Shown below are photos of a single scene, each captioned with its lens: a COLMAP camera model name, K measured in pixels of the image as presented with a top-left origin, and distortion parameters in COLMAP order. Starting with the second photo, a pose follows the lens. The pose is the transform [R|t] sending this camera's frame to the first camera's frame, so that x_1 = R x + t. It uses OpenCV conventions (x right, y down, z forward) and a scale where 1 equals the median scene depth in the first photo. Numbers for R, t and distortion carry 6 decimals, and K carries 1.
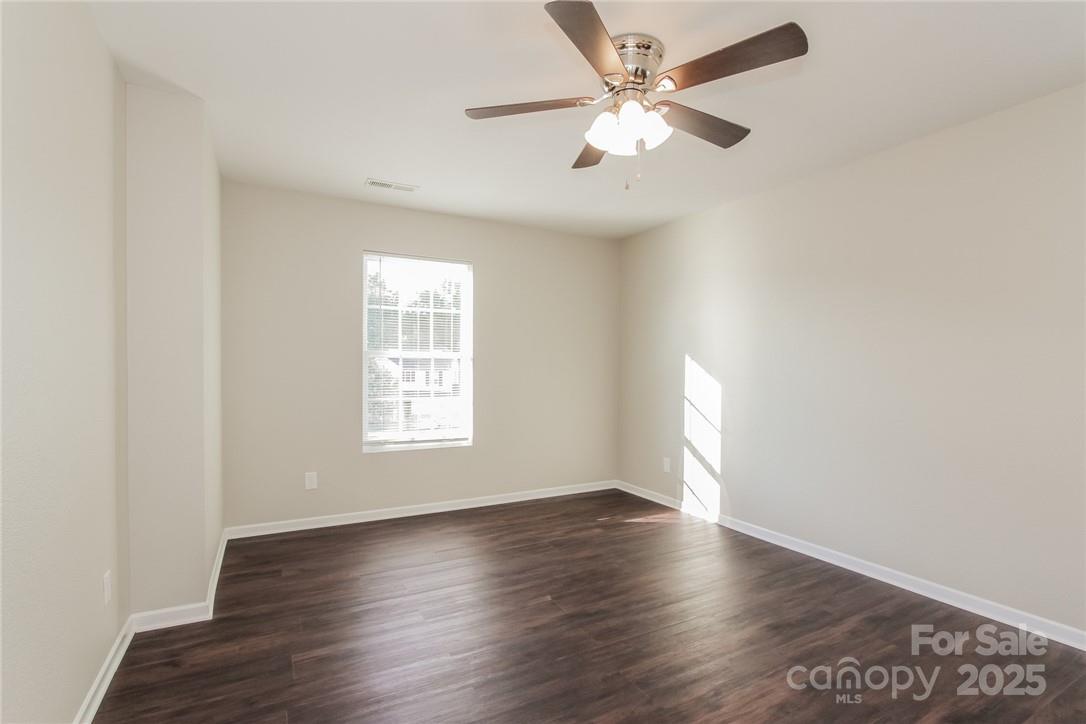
lens RADIAL K [[498.9, 0, 544.4], [0, 498.9, 374.6], [0, 0, 1]] dist [0.002046, 0.000521]
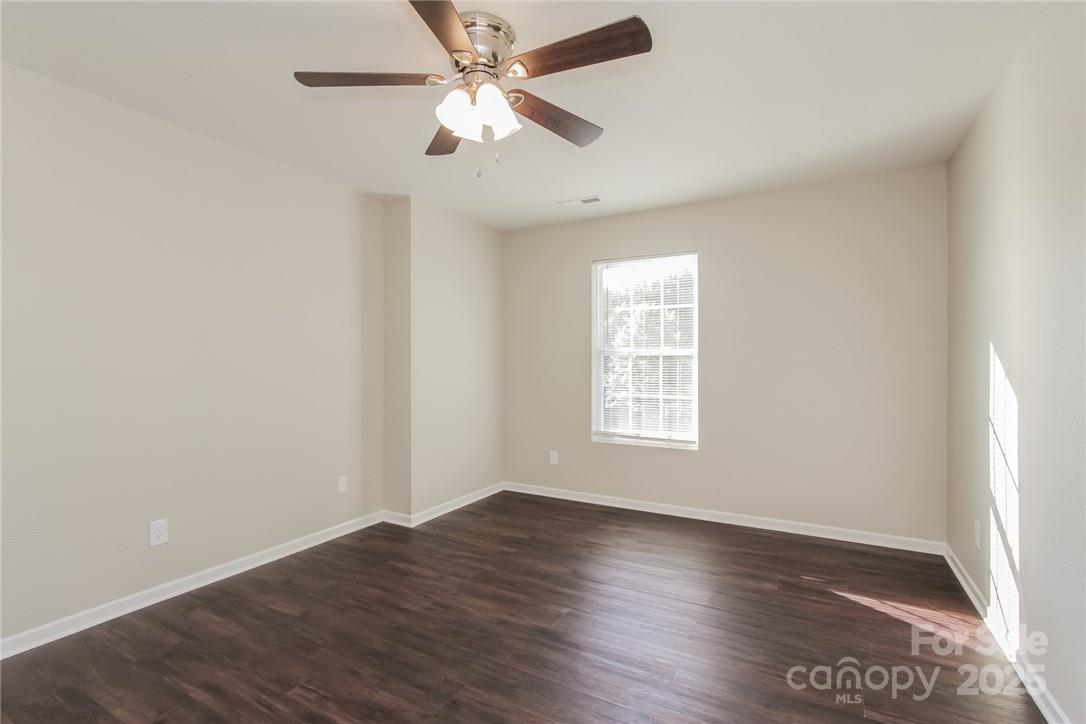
lens RADIAL K [[495.2, 0, 543.0], [0, 495.2, 362.0], [0, 0, 1]] dist [0.001933, 0.000463]
pose [[0.545795, -0.006900, -0.837890, 0.504000], [-0.009956, 0.999842, -0.014719, -0.003624], [0.837859, 0.016376, 0.545640, 0.294379]]
